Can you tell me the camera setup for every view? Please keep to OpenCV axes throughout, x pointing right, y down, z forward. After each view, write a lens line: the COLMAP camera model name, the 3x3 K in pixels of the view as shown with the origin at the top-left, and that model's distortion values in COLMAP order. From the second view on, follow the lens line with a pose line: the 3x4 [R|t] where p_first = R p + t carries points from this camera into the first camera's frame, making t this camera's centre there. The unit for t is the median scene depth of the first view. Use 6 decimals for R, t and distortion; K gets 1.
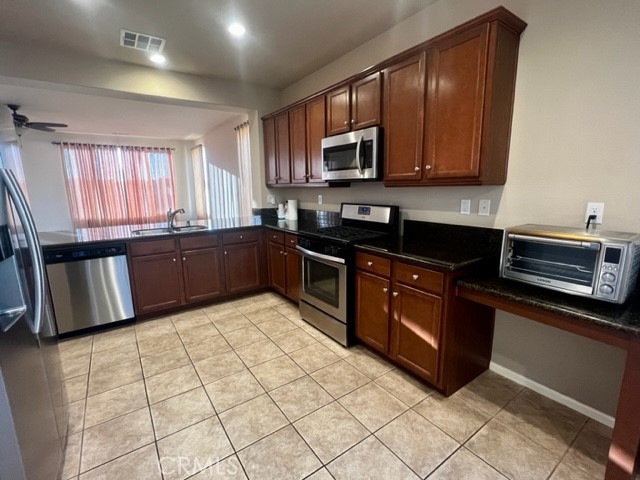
lens RADIAL K [[296.4, 0, 316.3], [0, 296.4, 240.3], [0, 0, 1]] dist [-0.001458, 0.001098]
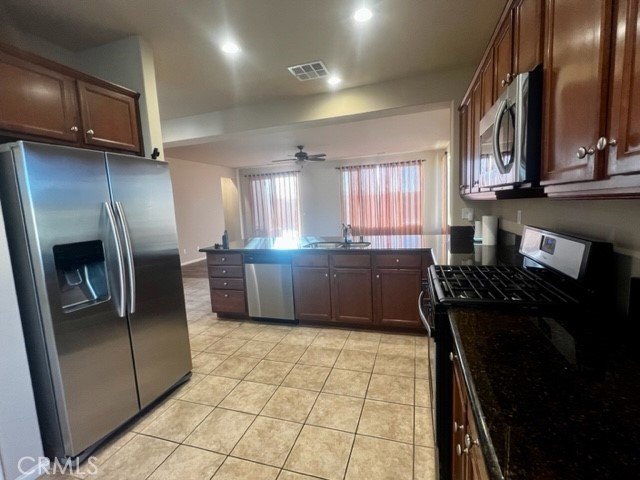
lens RADIAL K [[296.4, 0, 319.0], [0, 296.4, 238.5], [0, 0, 1]] dist [-0.001458, 0.001098]
pose [[0.613166, 0.075298, -0.786357, 0.295089], [-0.101605, 0.994696, 0.016021, -0.072145], [0.783392, 0.070074, 0.617564, 0.351686]]
